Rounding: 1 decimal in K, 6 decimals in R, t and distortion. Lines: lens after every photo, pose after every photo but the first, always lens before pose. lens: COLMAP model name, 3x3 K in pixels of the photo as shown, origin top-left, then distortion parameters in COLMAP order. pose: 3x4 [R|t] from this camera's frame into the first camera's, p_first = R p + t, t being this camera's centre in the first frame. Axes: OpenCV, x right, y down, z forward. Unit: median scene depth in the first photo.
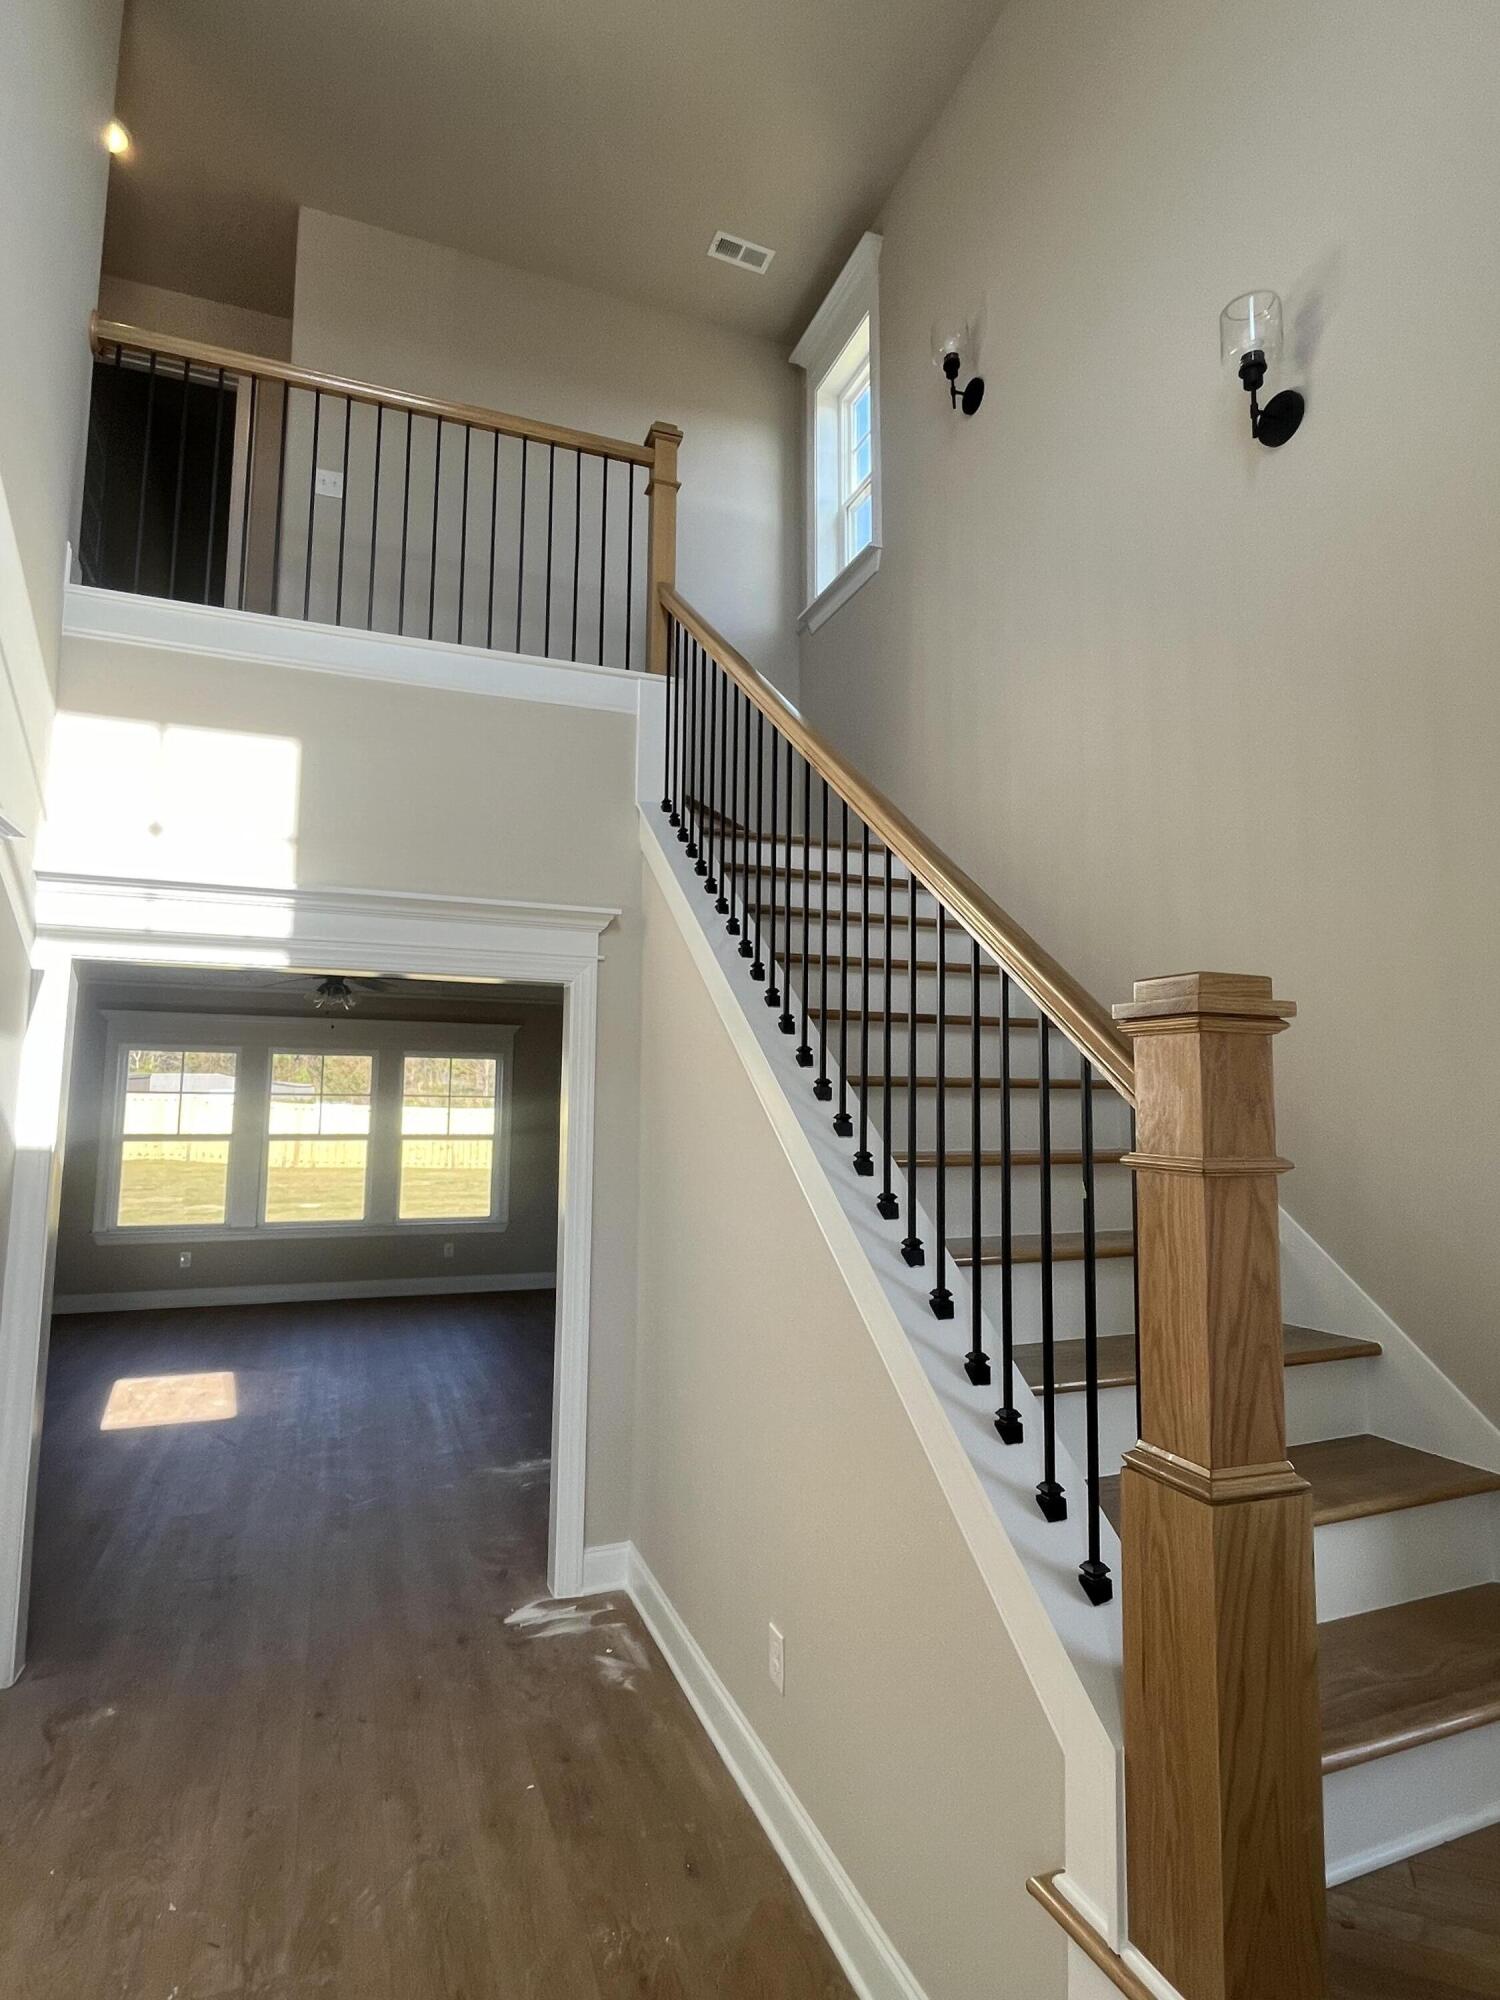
lens RADIAL K [[1053.7, 0, 750.4], [0, 1053.7, 994.7], [0, 0, 1]] dist [0.003520, -0.002895]
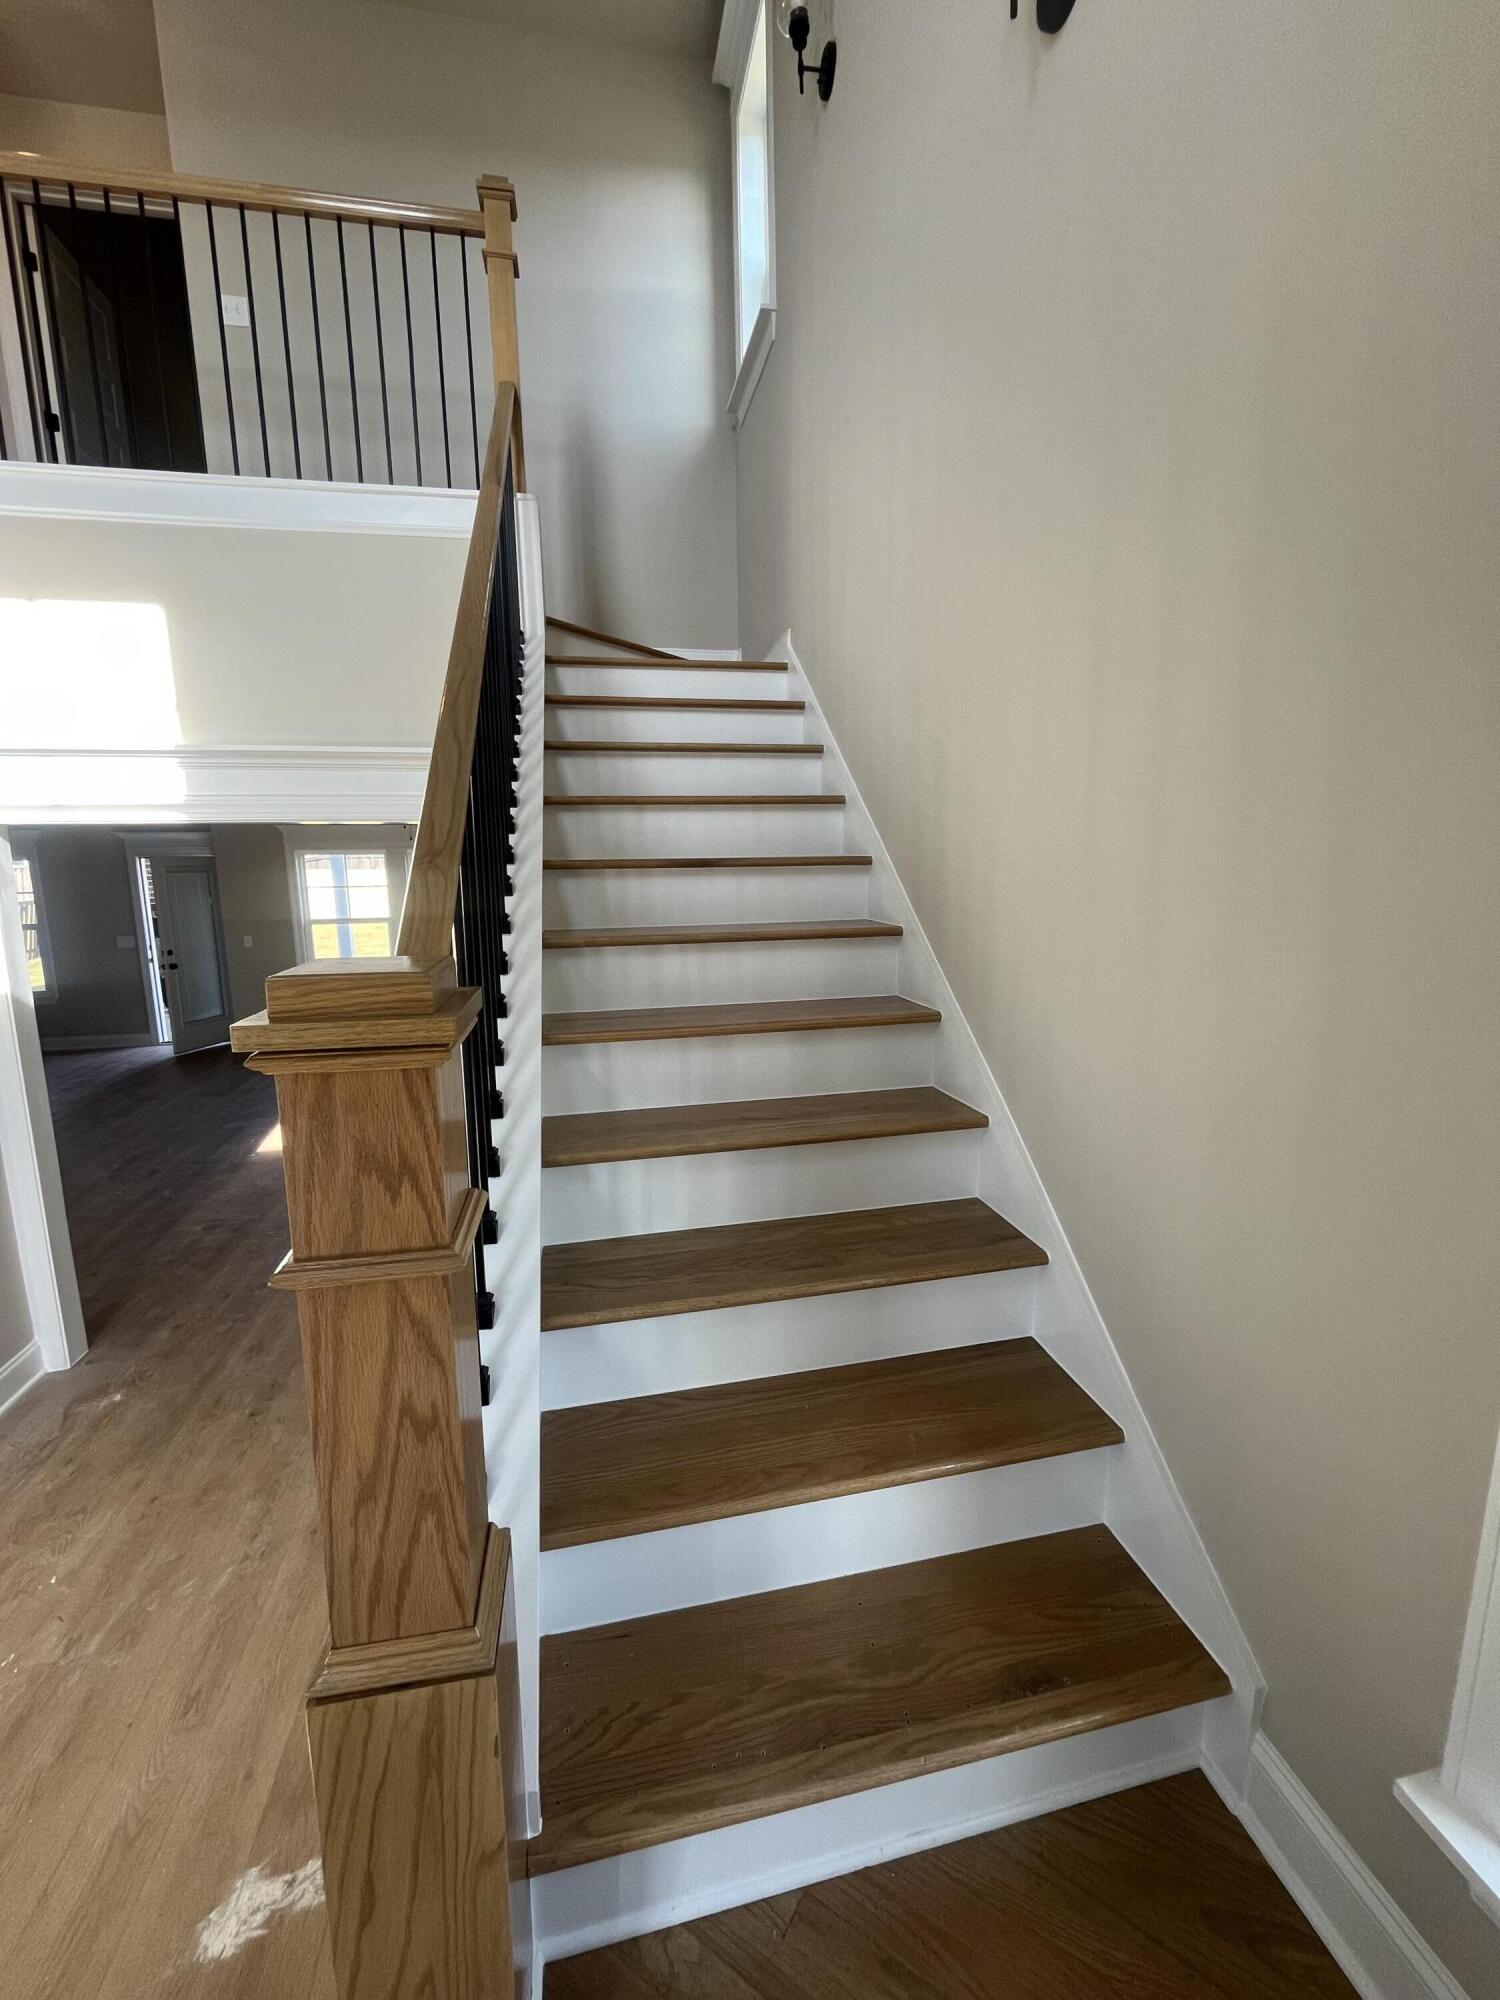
lens RADIAL K [[803.9, 0, 750.6], [0, 803.9, 1004.8], [0, 0, 1]] dist [-0.002120, -0.000232]
pose [[0.985926, 0.007977, -0.166994, 0.288113], [0.037631, 0.962640, 0.268157, -0.043500], [0.162894, -0.270667, 0.948791, 0.225190]]
